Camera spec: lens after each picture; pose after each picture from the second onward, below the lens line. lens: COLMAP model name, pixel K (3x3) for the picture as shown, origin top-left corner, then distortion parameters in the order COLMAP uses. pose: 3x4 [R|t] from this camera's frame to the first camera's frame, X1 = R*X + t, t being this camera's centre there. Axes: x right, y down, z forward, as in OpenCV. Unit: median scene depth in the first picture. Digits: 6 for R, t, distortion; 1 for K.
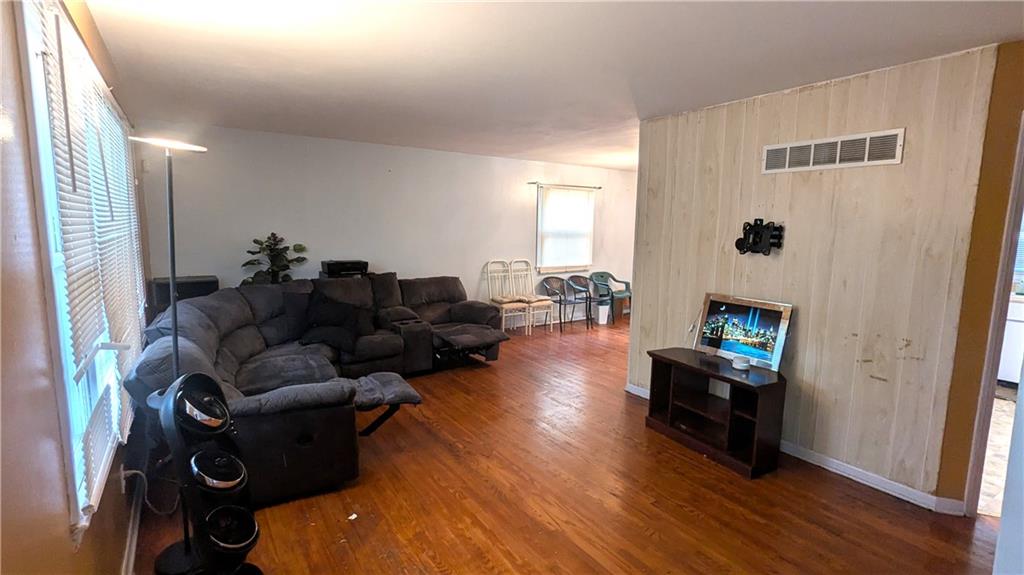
lens RADIAL K [[486.1, 0, 517.0], [0, 486.1, 288.9], [0, 0, 1]] dist [-0.002568, 0.001232]
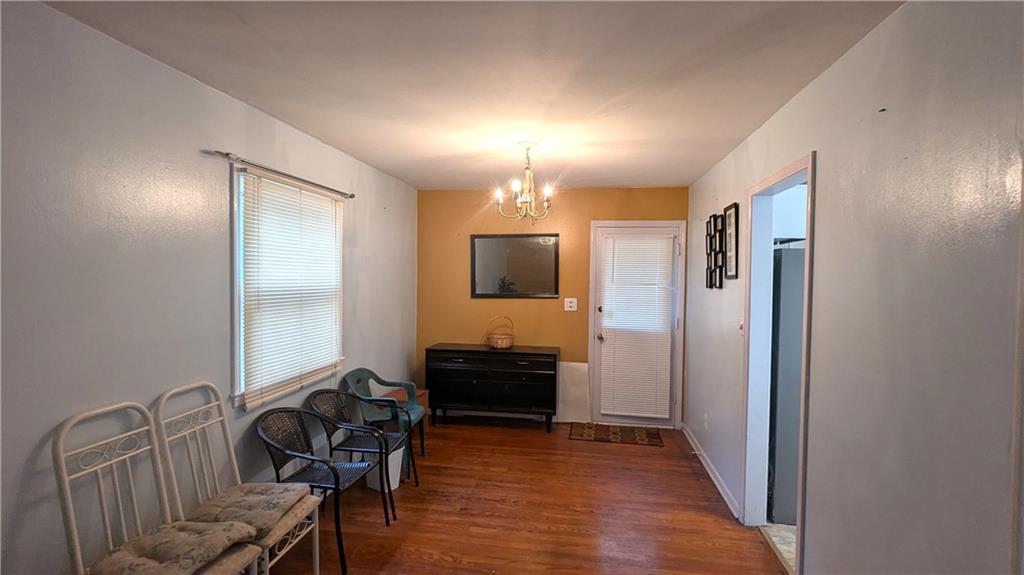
lens RADIAL K [[486.1, 0, 517.9], [0, 486.1, 286.3], [0, 0, 1]] dist [-0.002568, 0.001232]
pose [[0.682660, -0.026796, 0.730245, -0.083178], [0.096595, 0.993867, -0.053831, -0.095480], [-0.724324, 0.107286, 0.681062, 0.689348]]
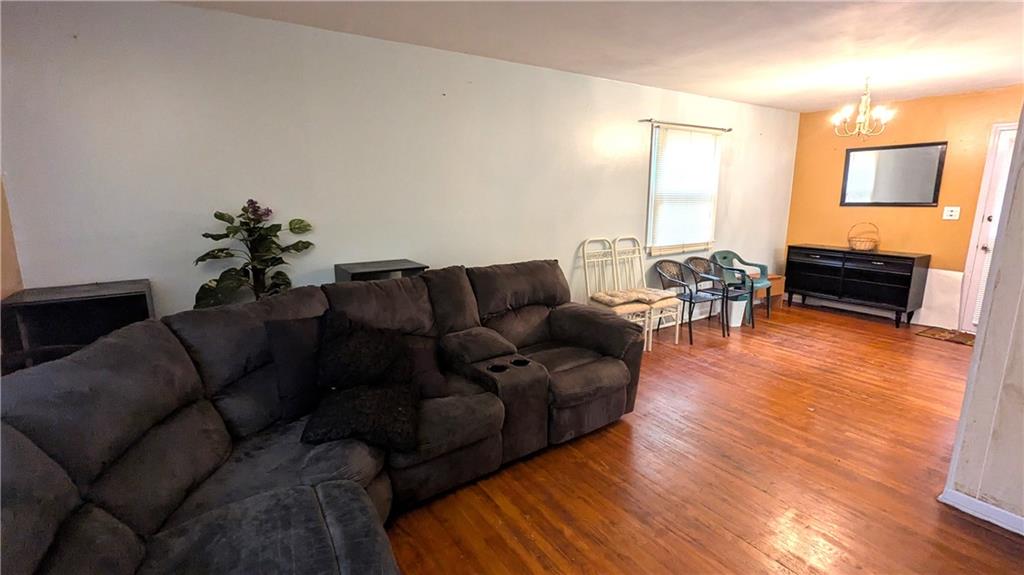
lens RADIAL K [[486.1, 0, 515.9], [0, 486.1, 288.0], [0, 0, 1]] dist [-0.002568, 0.001232]
pose [[0.999723, -0.010374, -0.021120, -0.148021], [0.011685, 0.997950, 0.062925, -0.036160], [0.020424, -0.063155, 0.997795, 0.350203]]
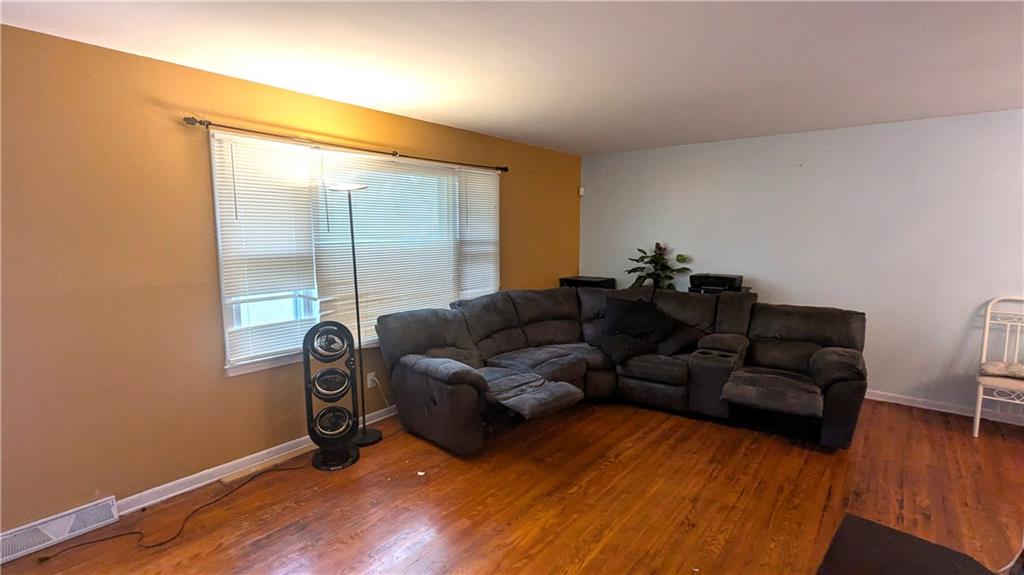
lens RADIAL K [[486.1, 0, 508.9], [0, 486.1, 288.4], [0, 0, 1]] dist [-0.002568, 0.001232]
pose [[0.284551, 0.099920, -0.953440, 0.330555], [-0.121063, 0.990337, 0.067656, -0.039318], [0.950986, 0.096175, 0.293897, 0.314498]]
